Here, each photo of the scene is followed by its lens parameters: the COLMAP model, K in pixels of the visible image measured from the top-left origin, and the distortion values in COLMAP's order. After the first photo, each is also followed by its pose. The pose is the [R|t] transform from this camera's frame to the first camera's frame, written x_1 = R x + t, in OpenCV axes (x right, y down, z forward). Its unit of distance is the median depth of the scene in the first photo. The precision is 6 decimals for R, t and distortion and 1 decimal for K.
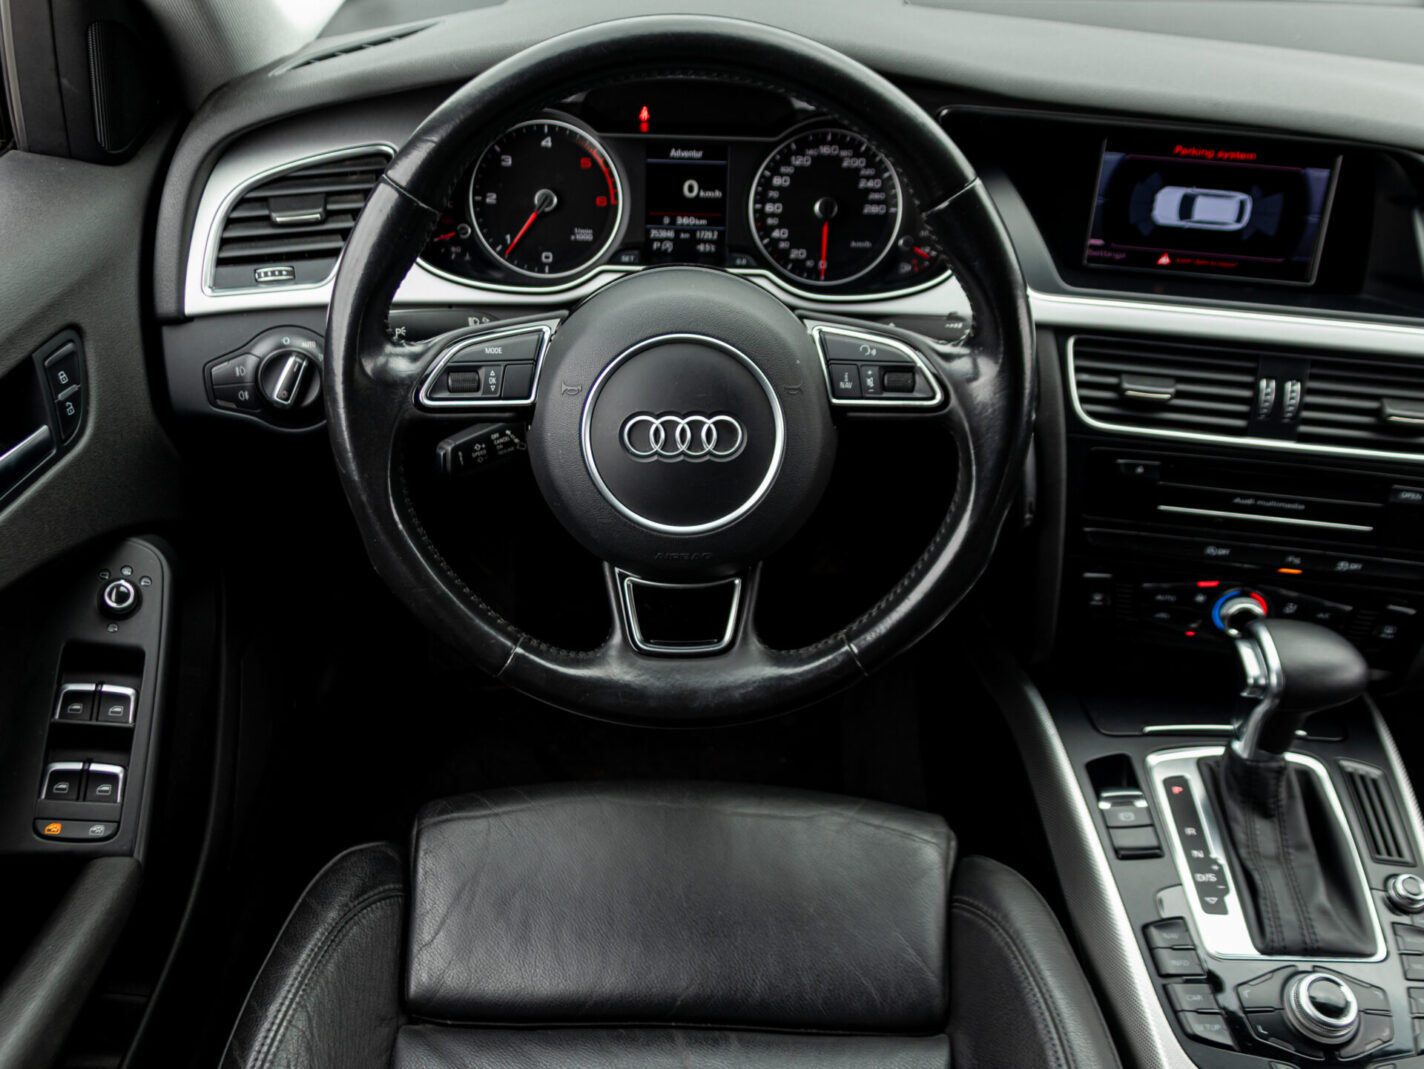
lens RADIAL K [[1281.4, 0, 712.0], [0, 1281.4, 534.5], [0, 0, 1]] dist [0.006287, 0.005241]
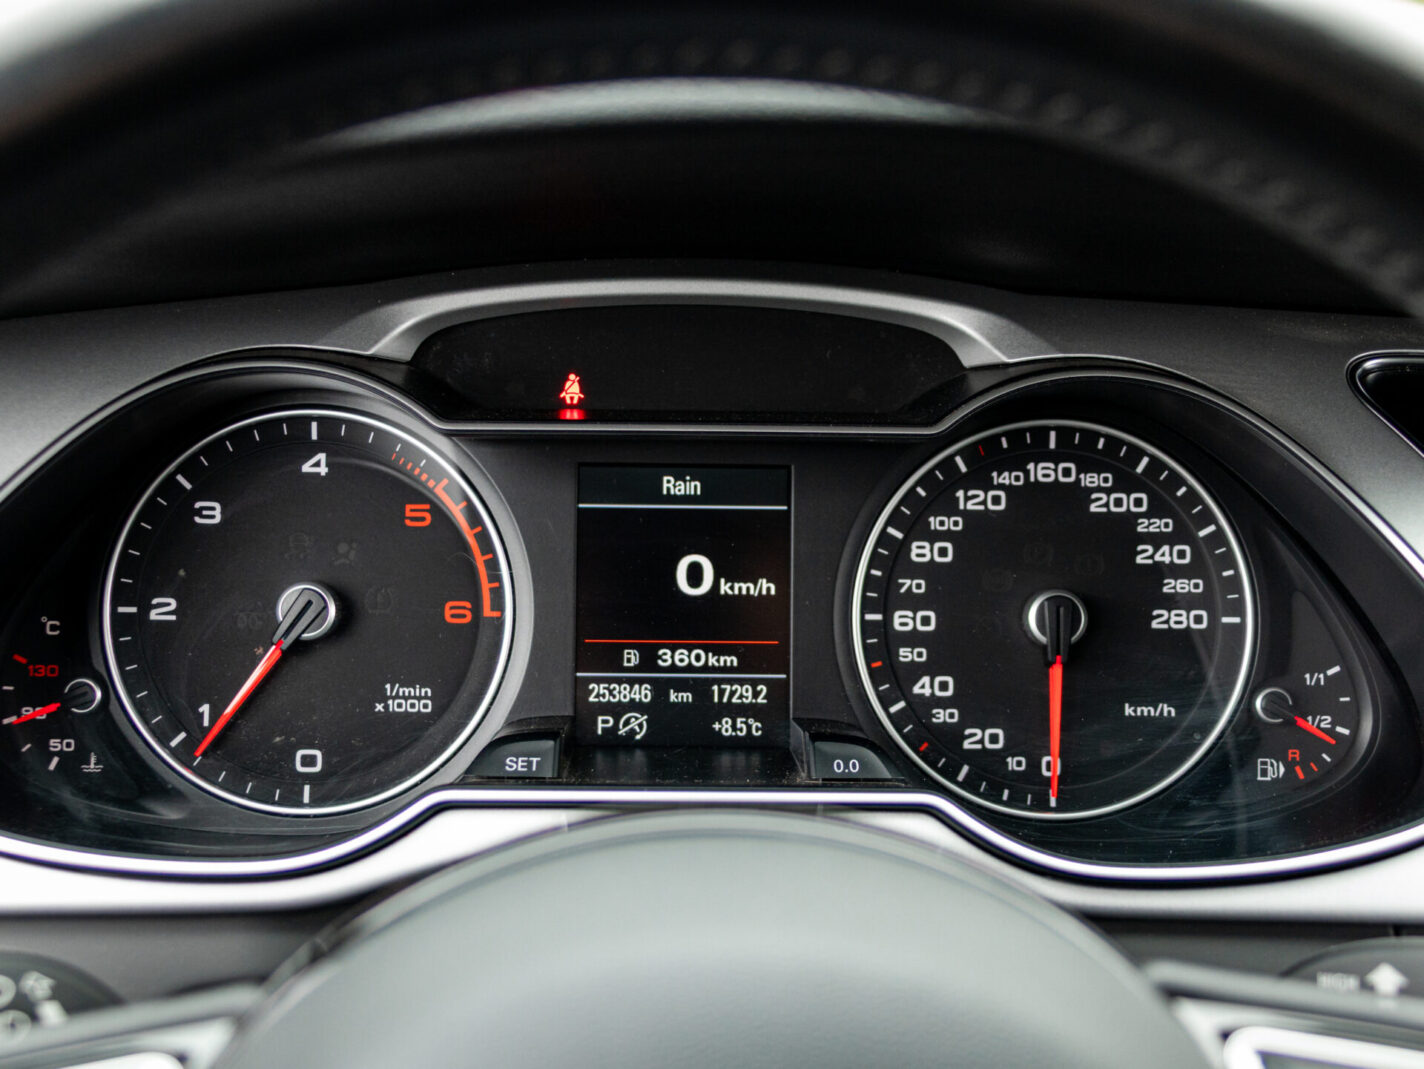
lens RADIAL K [[1728.0, 0, 712.0], [0, 1728.0, 534.5], [0, 0, 1]] dist [0.007381, 0.022375]
pose [[0.999665, -0.017021, 0.019477, -0.022609], [0.022251, 0.949813, -0.312027, -0.129867], [-0.013188, 0.312356, 0.949874, 0.545321]]
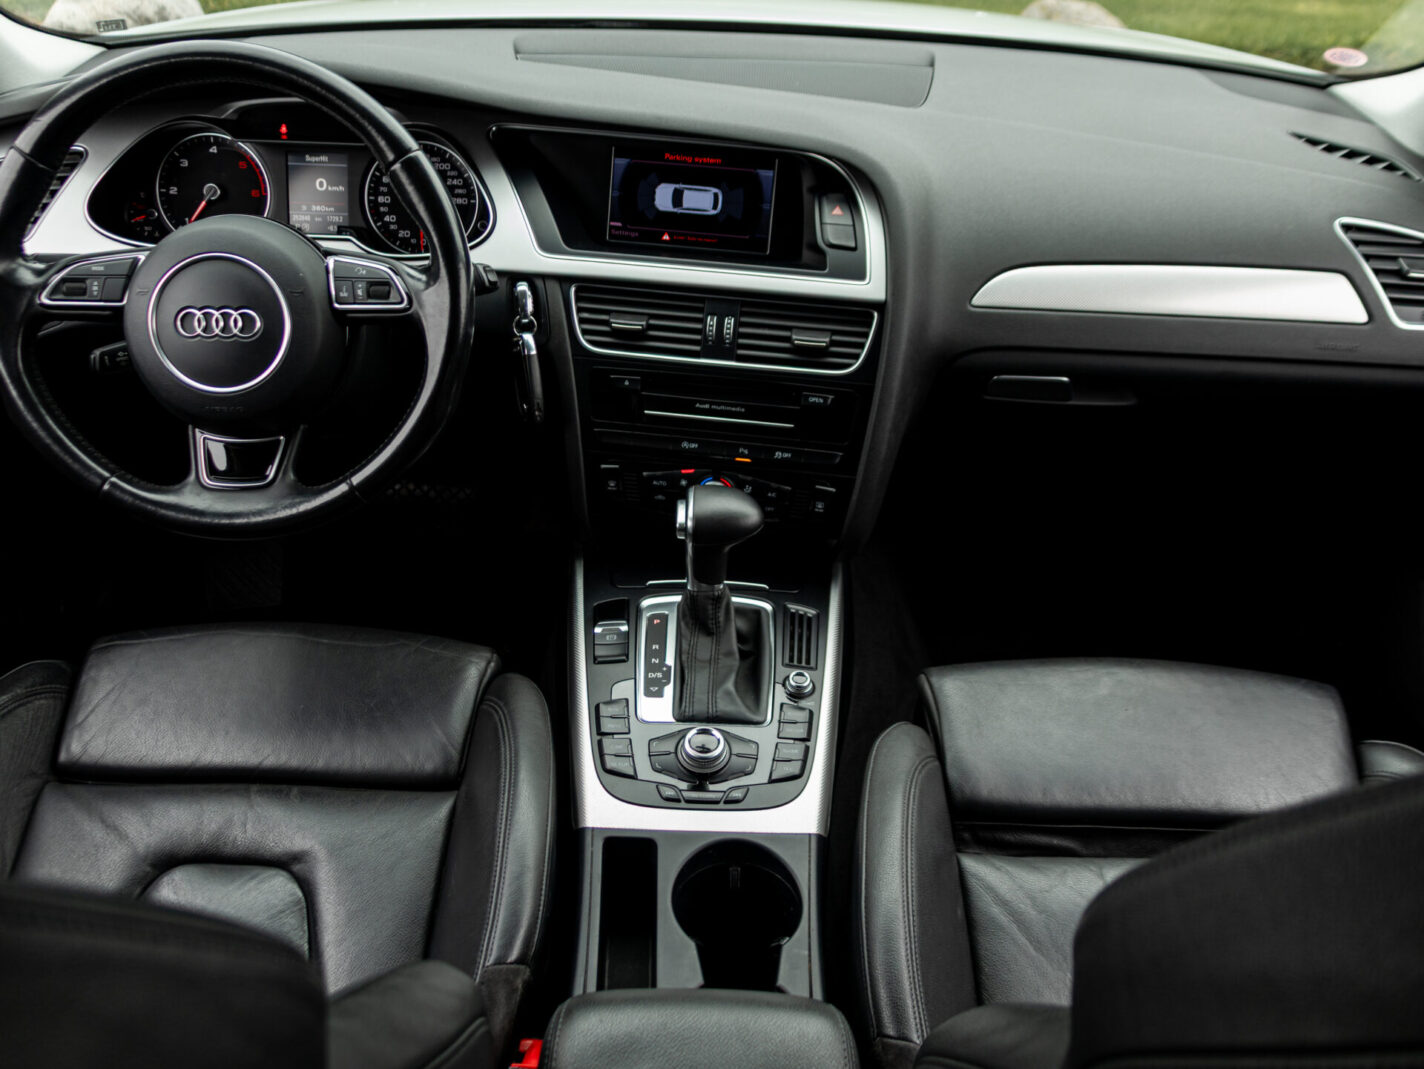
lens RADIAL K [[1281.4, 0, 712.0], [0, 1281.4, 534.5], [0, 0, 1]] dist [0.006287, 0.005241]
pose [[0.999982, 0.005376, 0.002719, 0.418809], [-0.005152, 0.997064, -0.076393, 0.211711], [-0.003122, 0.076378, 0.997074, -0.340618]]
